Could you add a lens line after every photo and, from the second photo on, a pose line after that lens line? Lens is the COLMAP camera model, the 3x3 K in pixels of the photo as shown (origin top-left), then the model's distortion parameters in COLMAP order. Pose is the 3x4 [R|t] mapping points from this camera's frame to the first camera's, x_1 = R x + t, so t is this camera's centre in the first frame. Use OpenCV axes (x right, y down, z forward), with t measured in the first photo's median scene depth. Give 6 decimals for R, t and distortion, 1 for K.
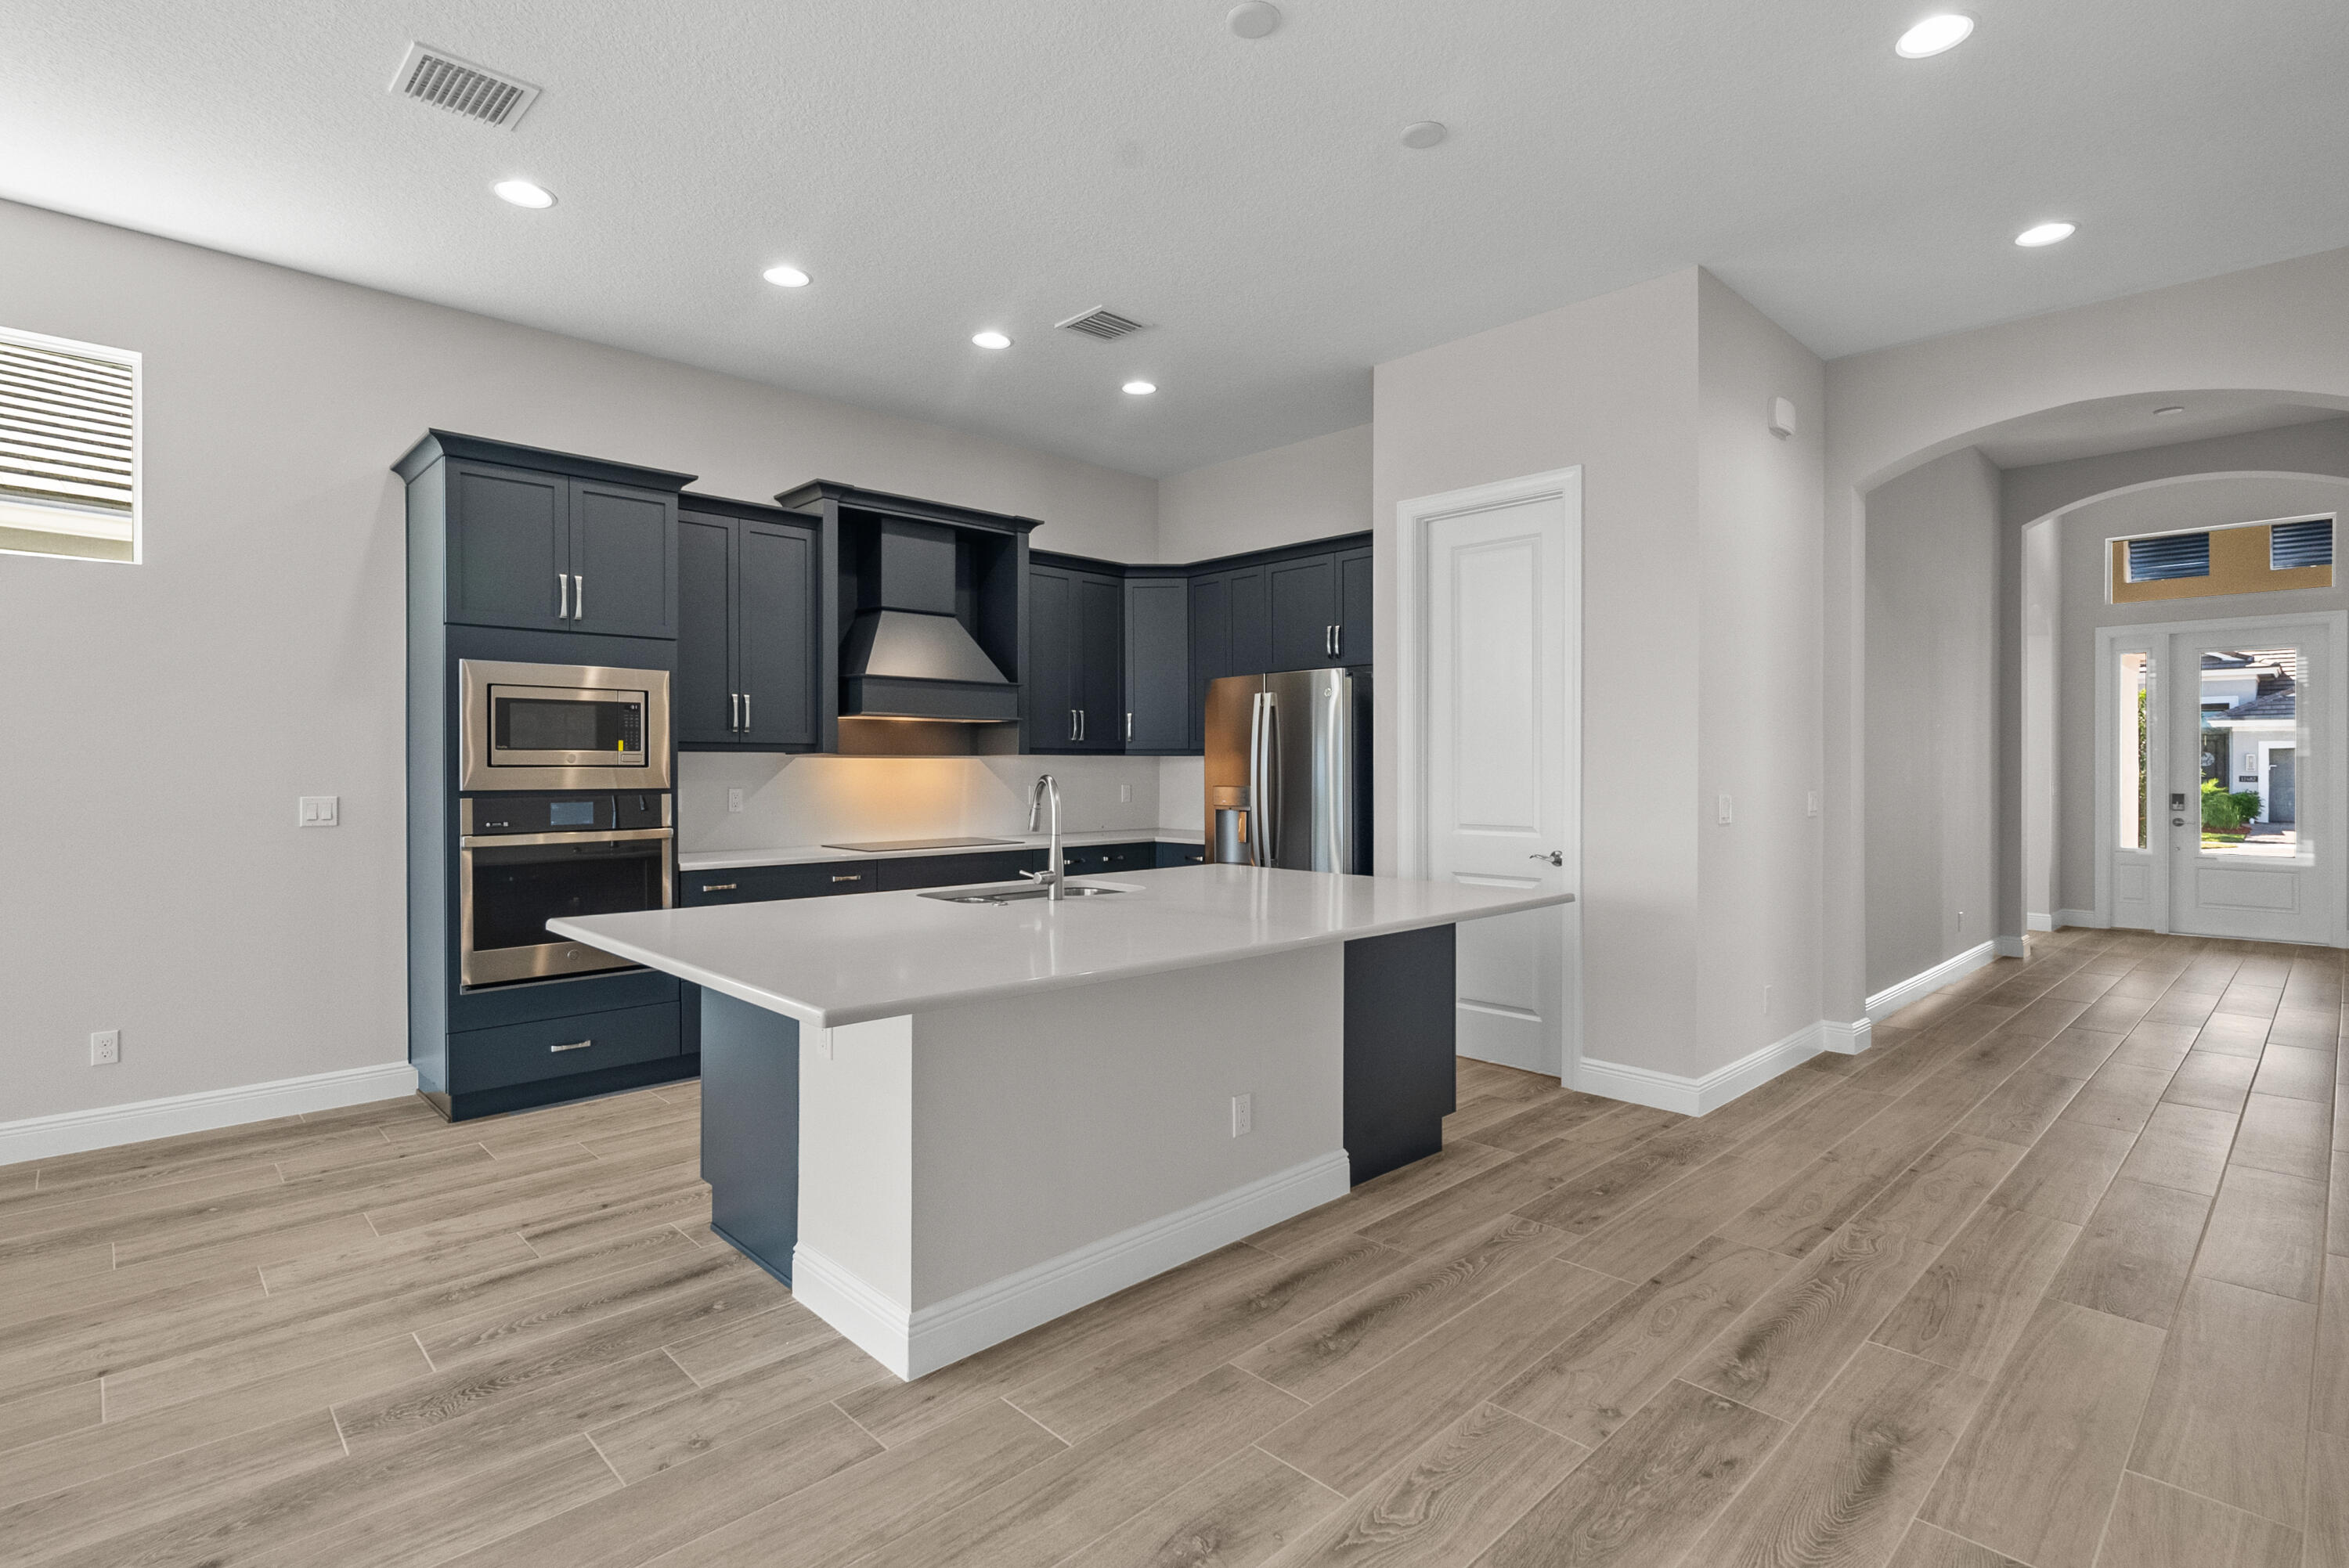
lens RADIAL K [[1120.9, 0, 1176.4], [0, 1120.9, 773.7], [0, 0, 1]] dist [-0.001833, -0.000080]
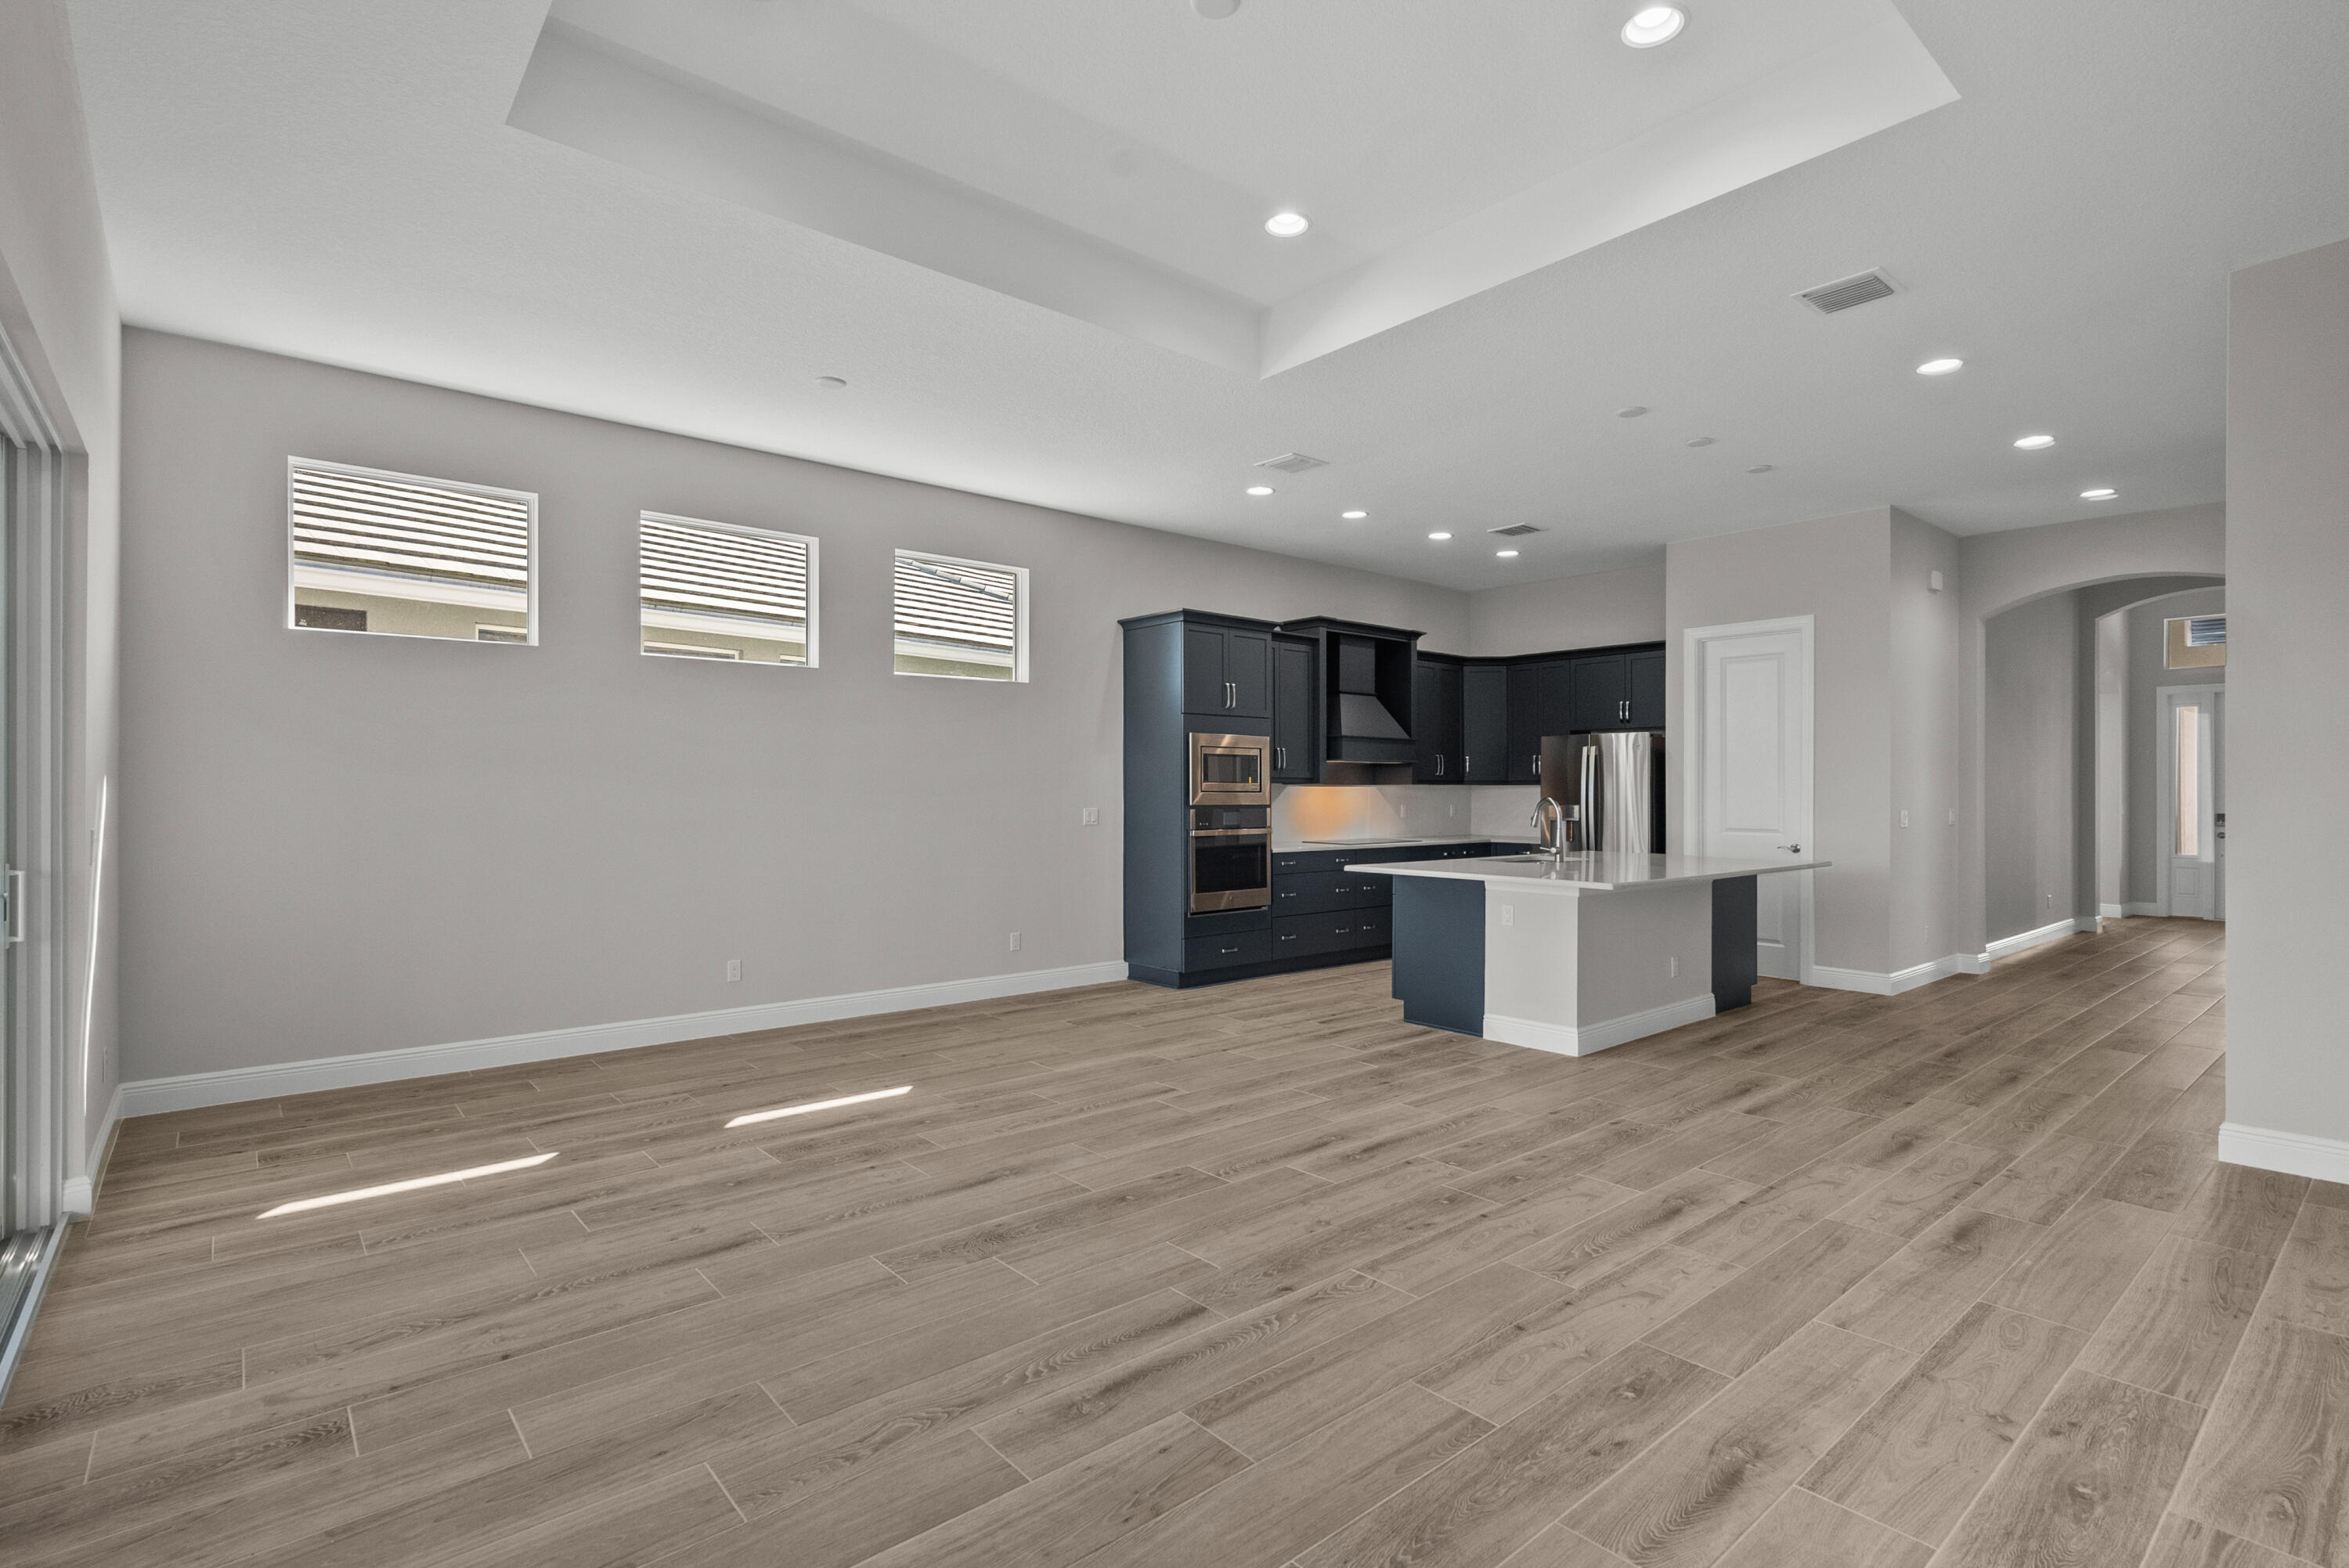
lens RADIAL K [[1101.7, 0, 1177.0], [0, 1101.7, 790.3], [0, 0, 1]] dist [-0.006075, 0.001238]
pose [[0.998138, 0.001859, -0.060966, -0.497379], [-0.002301, 0.999972, -0.007168, 0.003332], [0.060951, 0.007295, 0.998114, -0.713780]]
